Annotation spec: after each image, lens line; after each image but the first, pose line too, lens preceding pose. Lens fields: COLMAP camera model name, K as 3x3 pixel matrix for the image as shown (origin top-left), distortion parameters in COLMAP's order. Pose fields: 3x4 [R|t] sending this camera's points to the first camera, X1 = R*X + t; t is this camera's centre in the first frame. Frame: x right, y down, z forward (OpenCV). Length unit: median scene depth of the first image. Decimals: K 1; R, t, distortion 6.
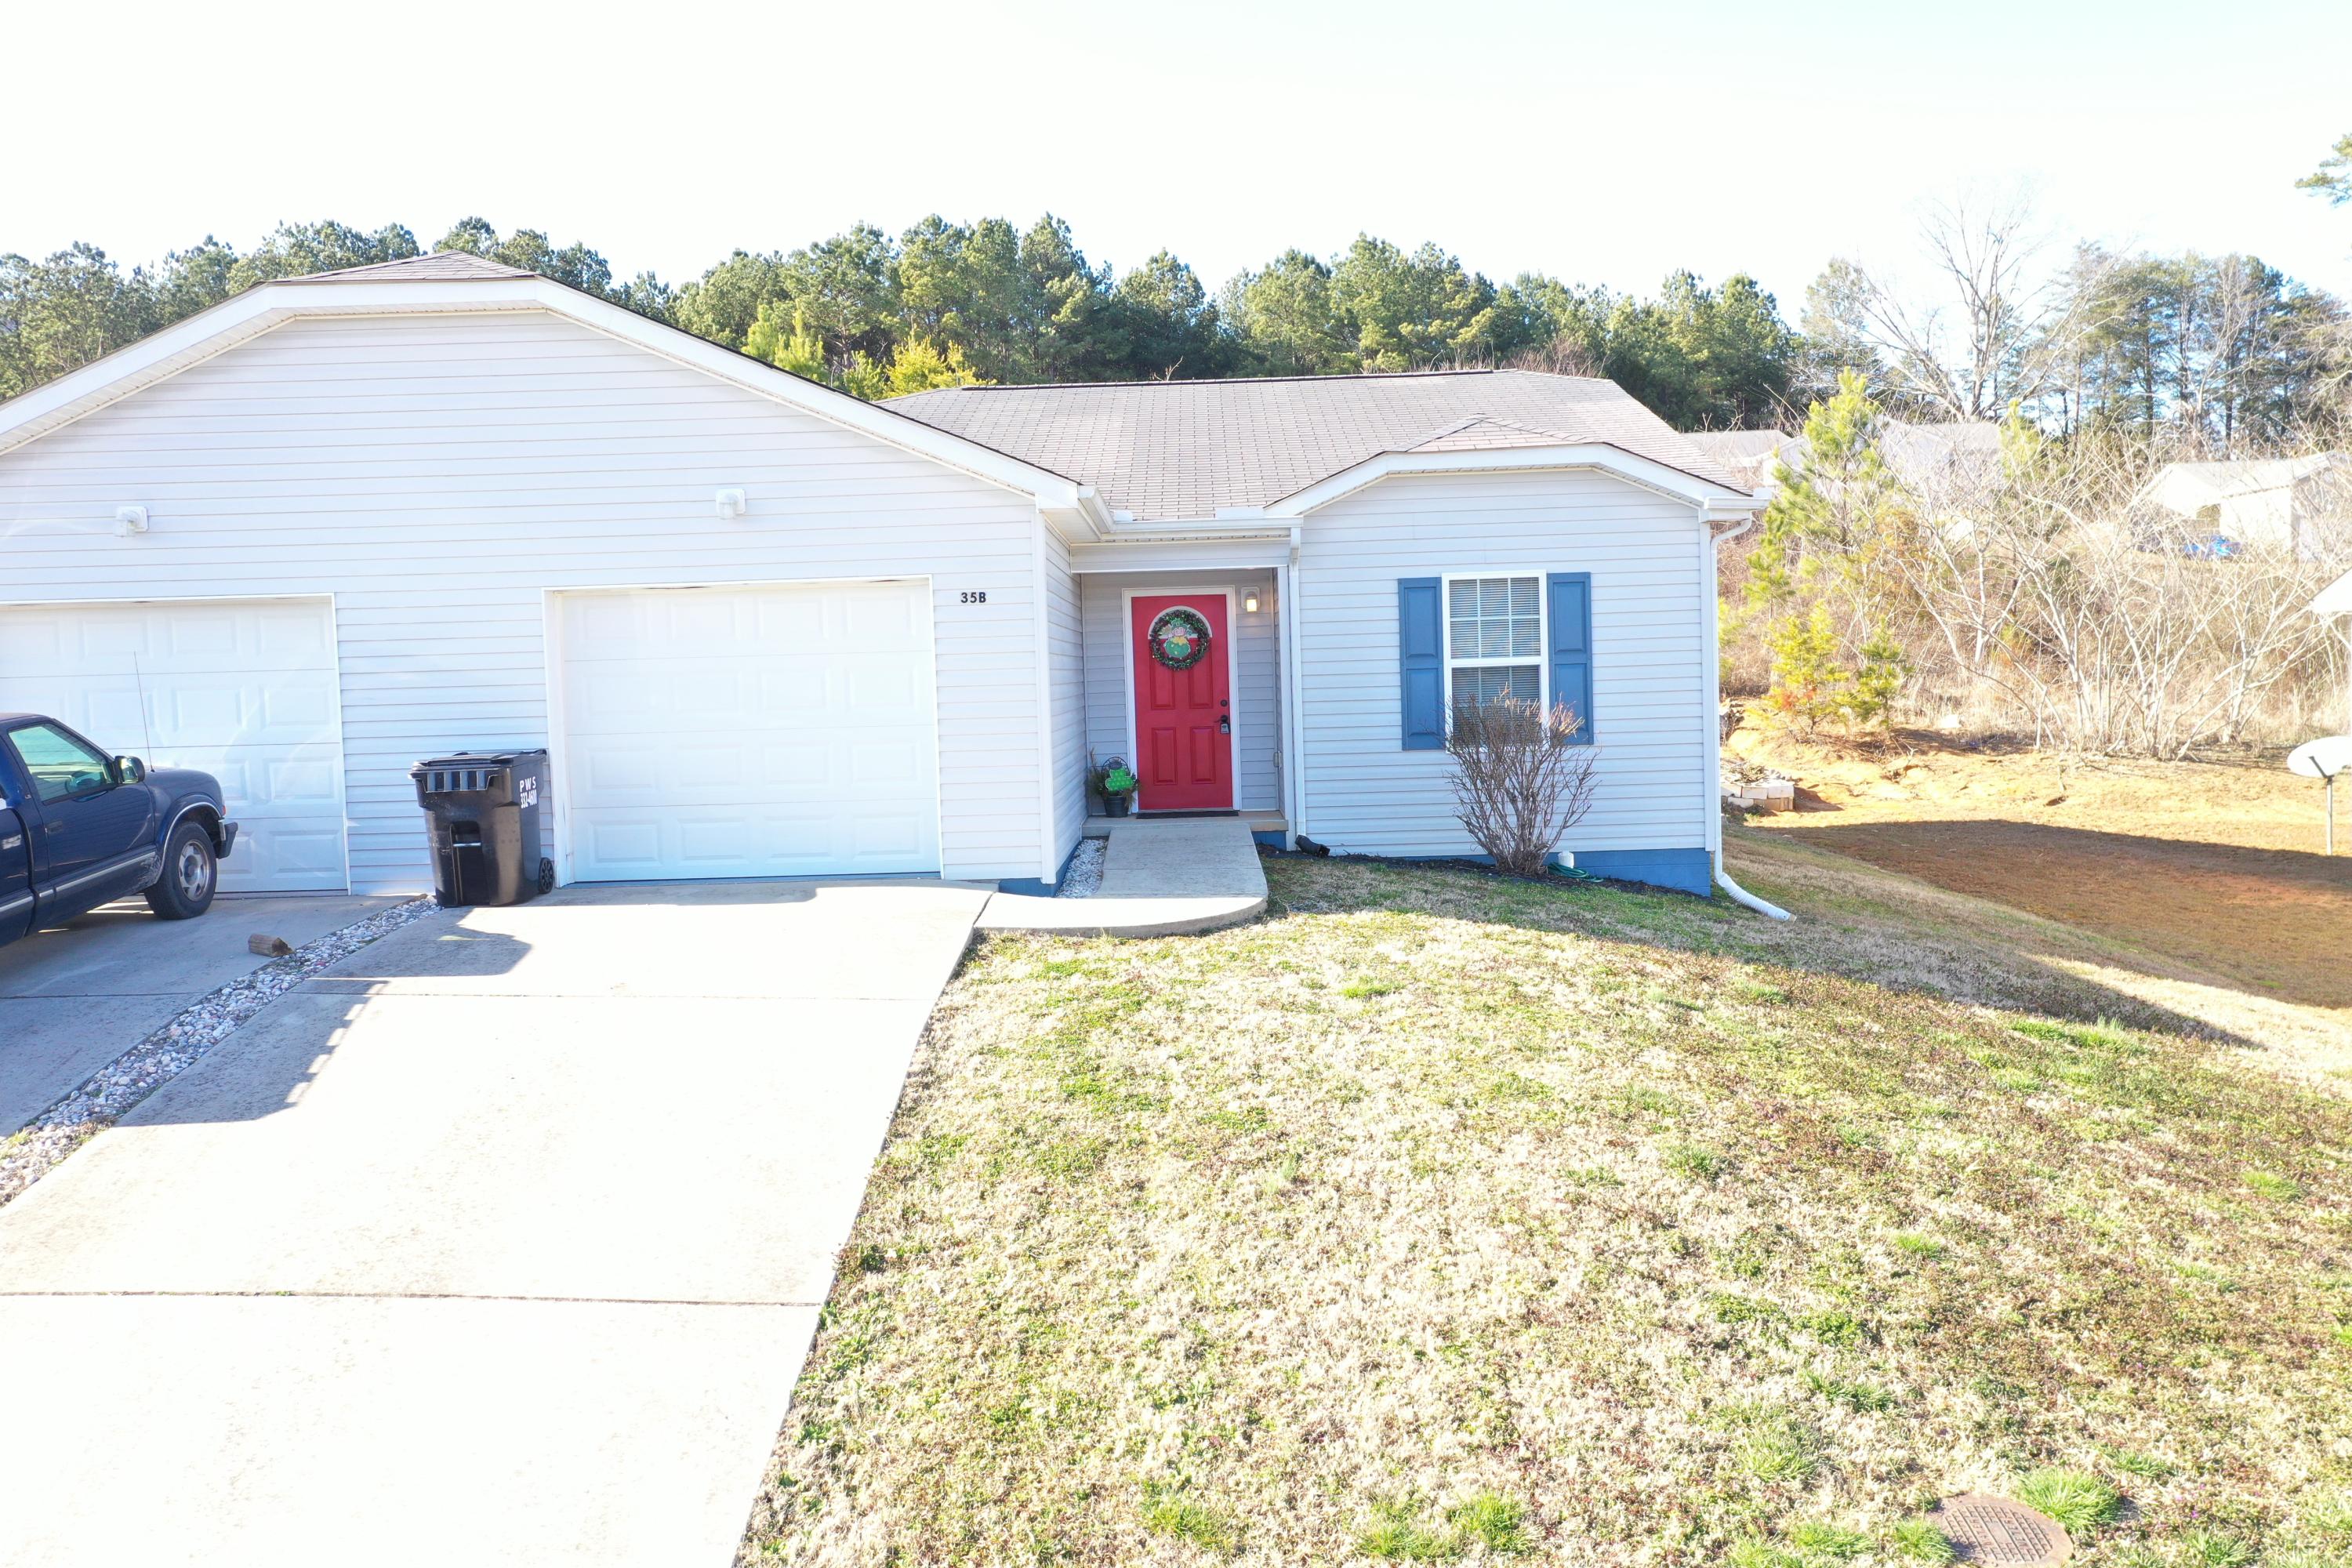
lens RADIAL K [[1864.9, 0, 1169.6], [0, 1864.9, 779.9], [0, 0, 1]] dist [0.017938, 0.004354]
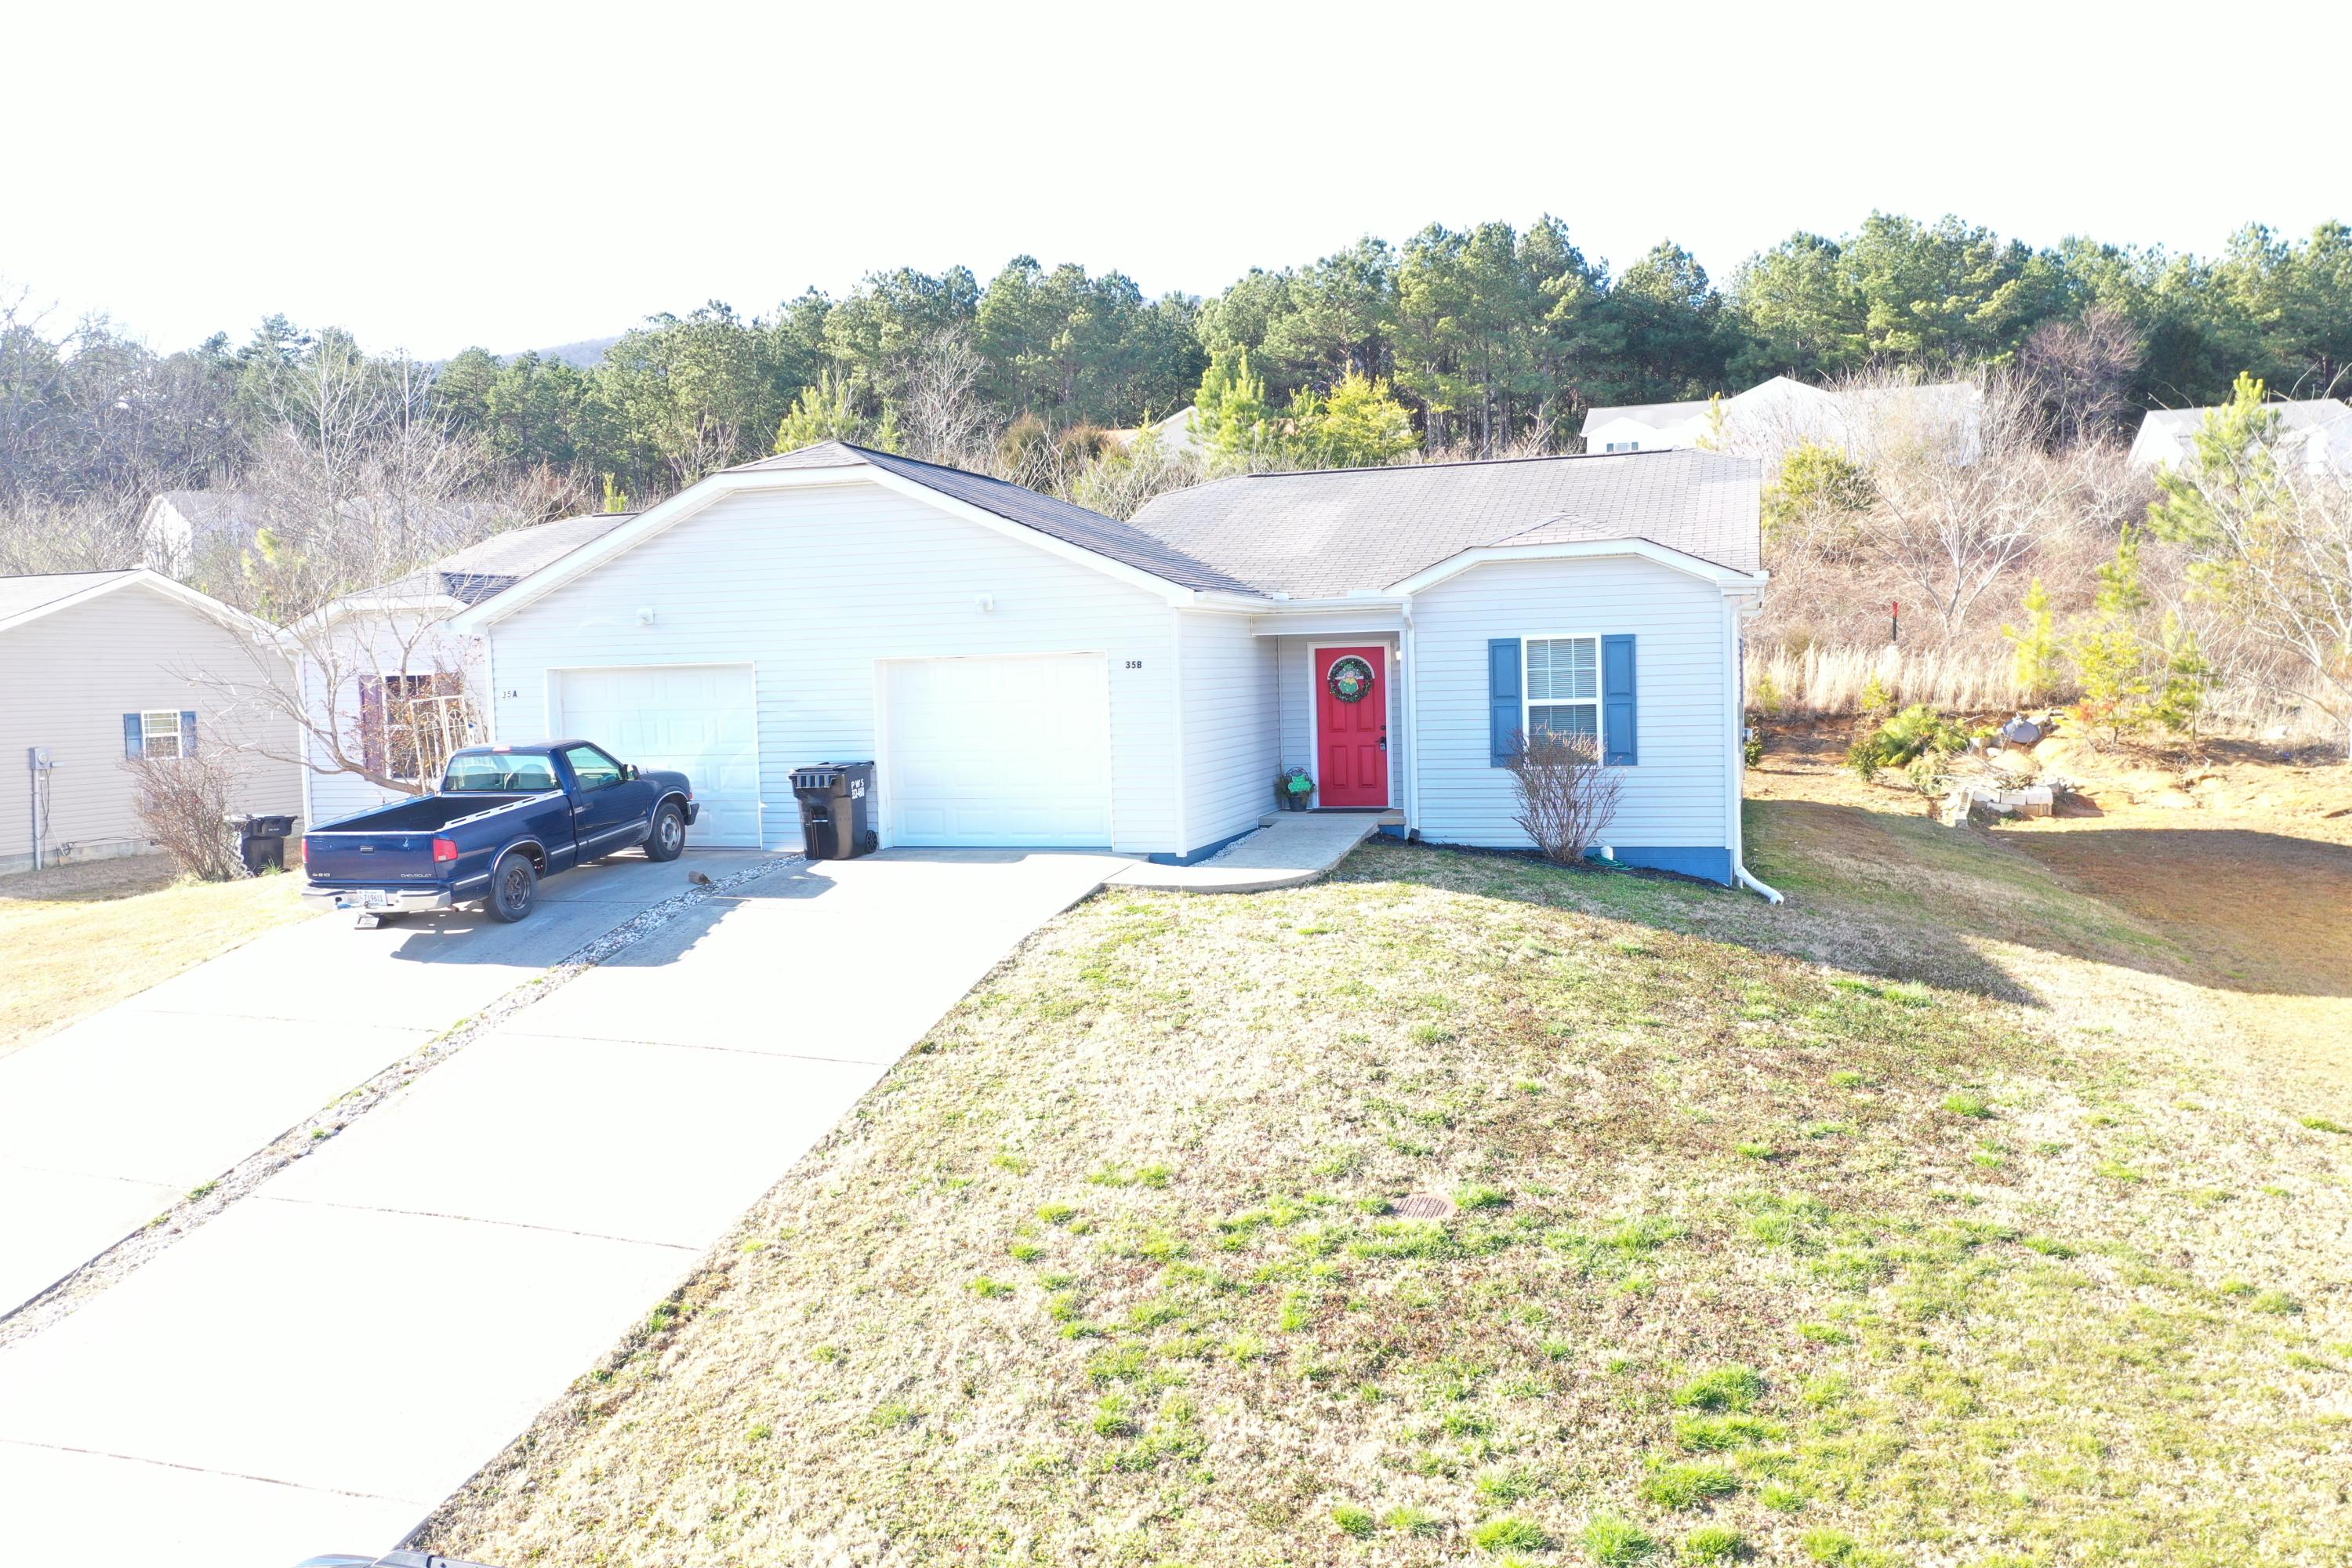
lens RADIAL K [[1864.9, 0, 1173.9], [0, 1864.9, 787.8], [0, 0, 1]] dist [0.017938, 0.004354]
pose [[0.957947, 0.020666, -0.286201, 0.274814], [-0.016086, 0.999702, 0.018344, -0.020715], [0.286495, -0.012969, 0.957994, -0.330012]]
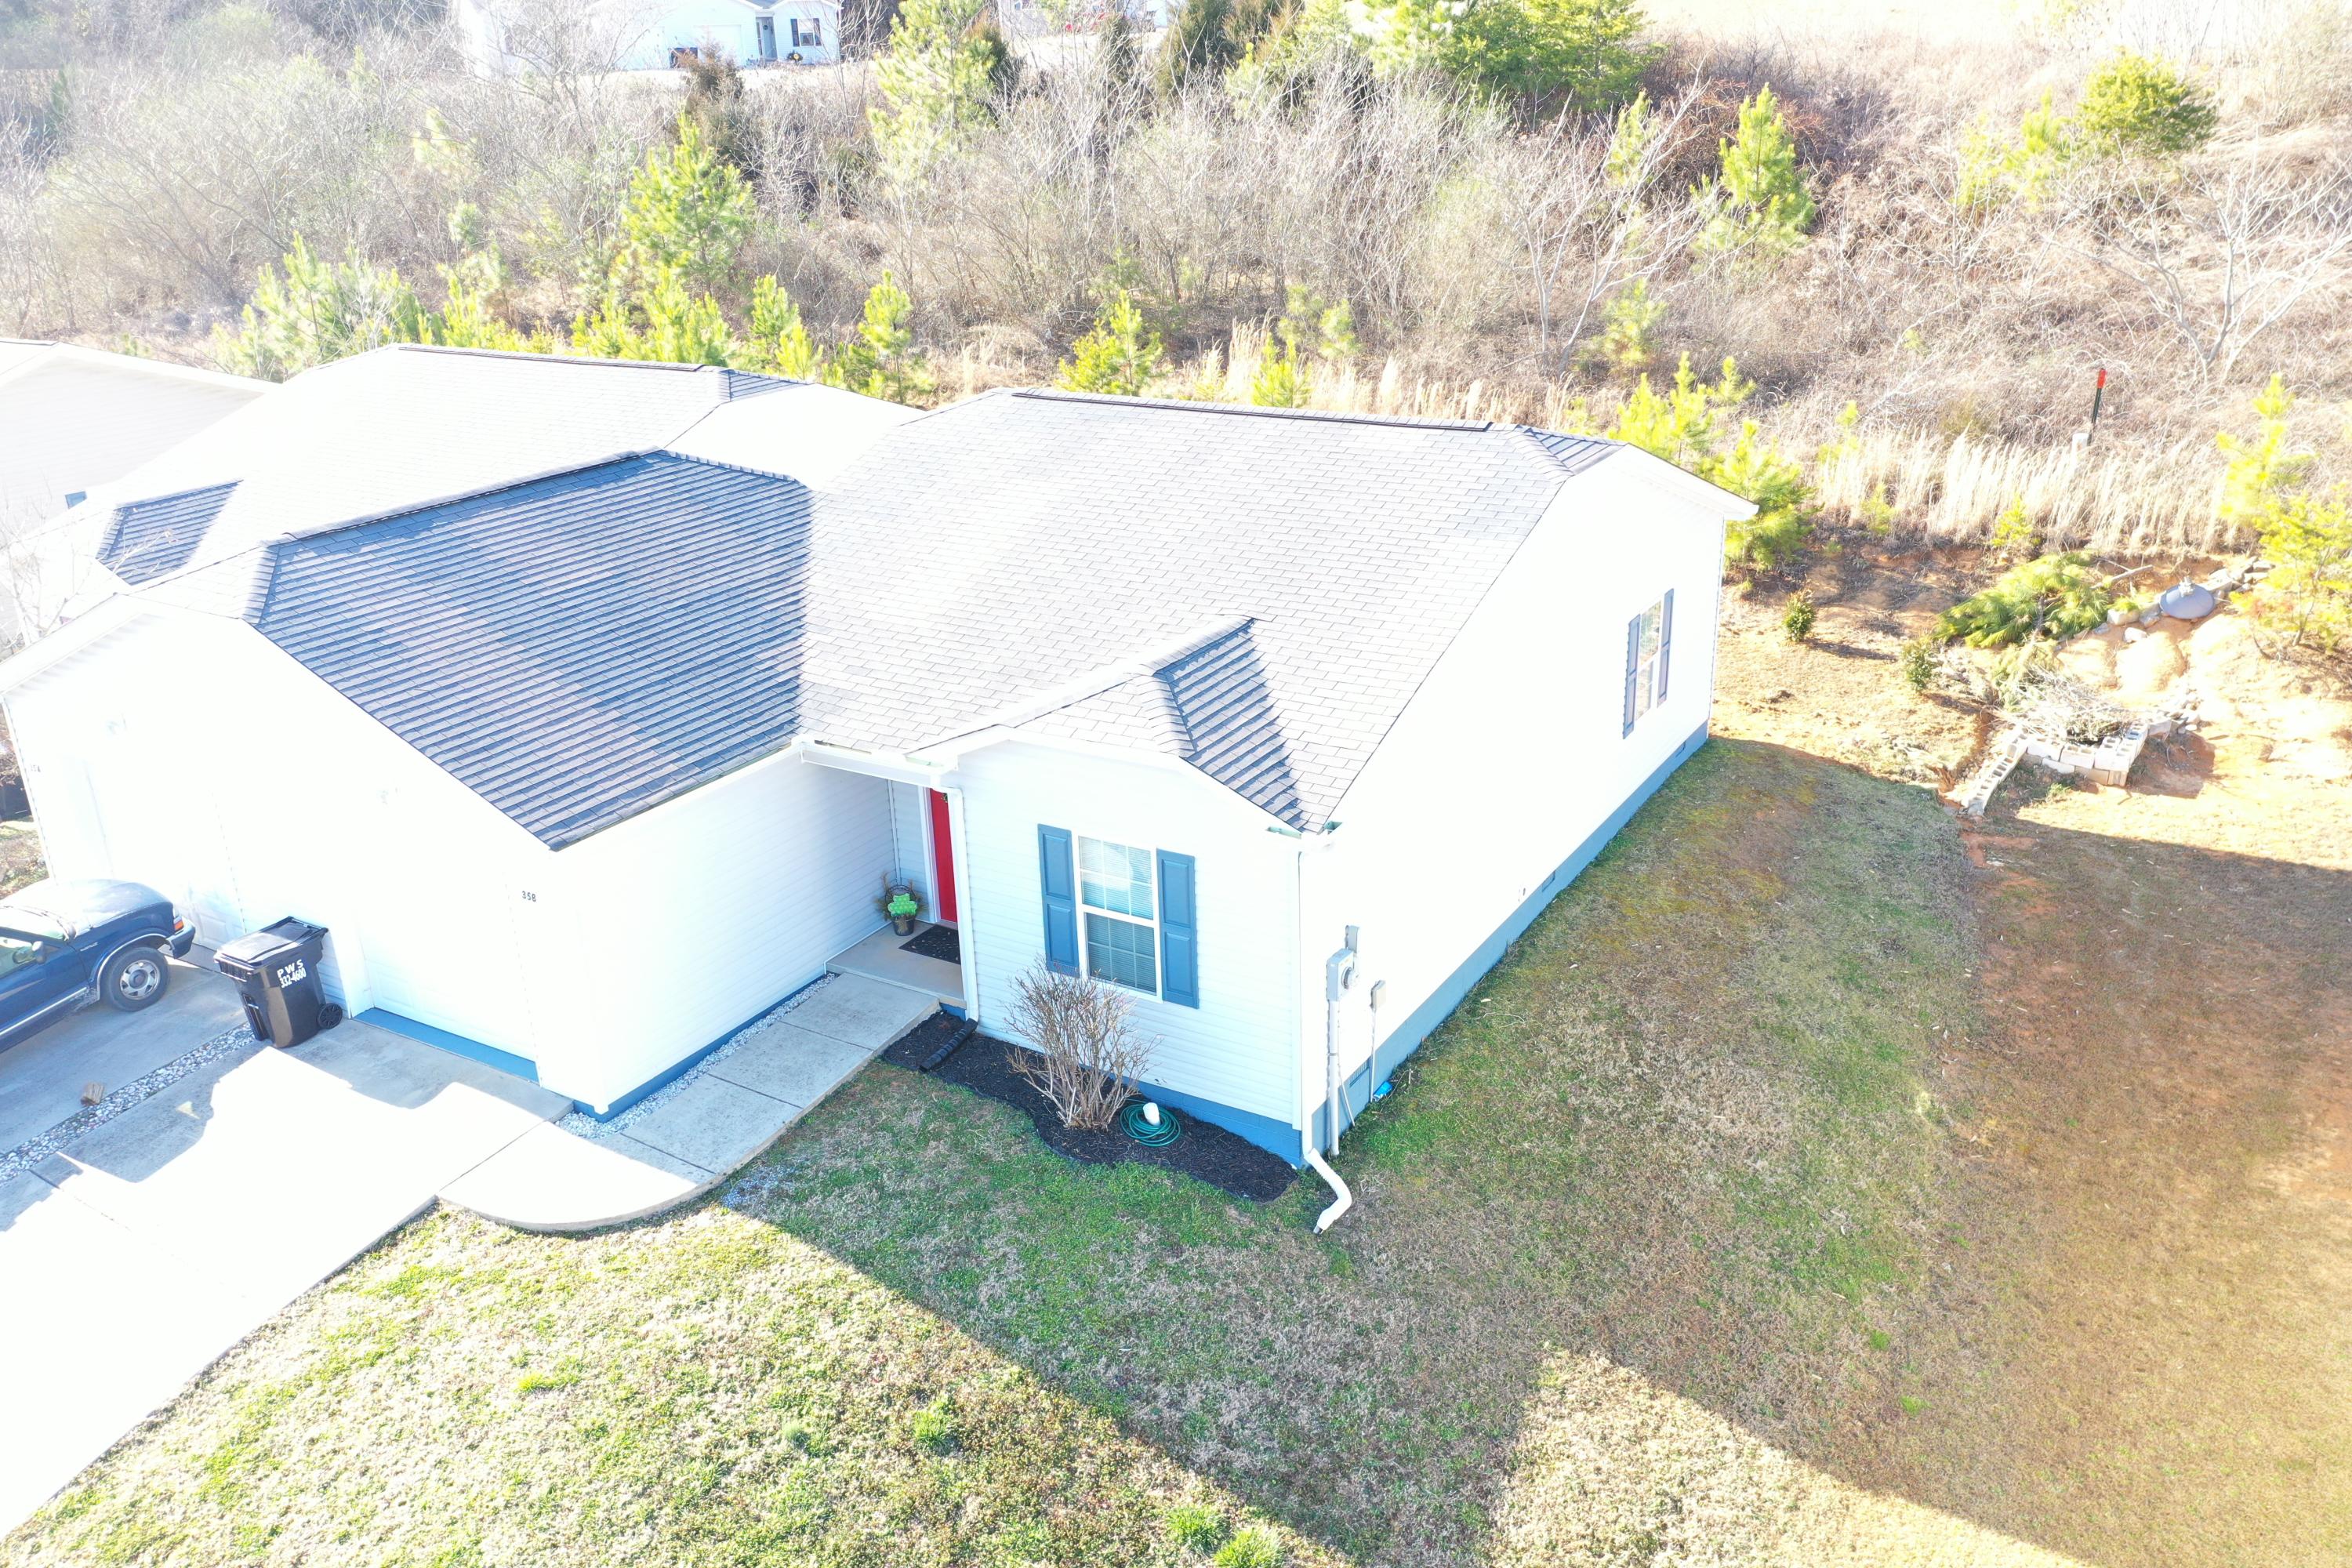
lens RADIAL K [[1864.9, 0, 1175.6], [0, 1864.9, 770.5], [0, 0, 1]] dist [0.017938, 0.004354]
pose [[0.859309, 0.184225, -0.477125, 0.646069], [-0.018900, 0.943677, 0.330329, -0.457190], [0.511107, -0.274837, 0.814392, 0.178993]]
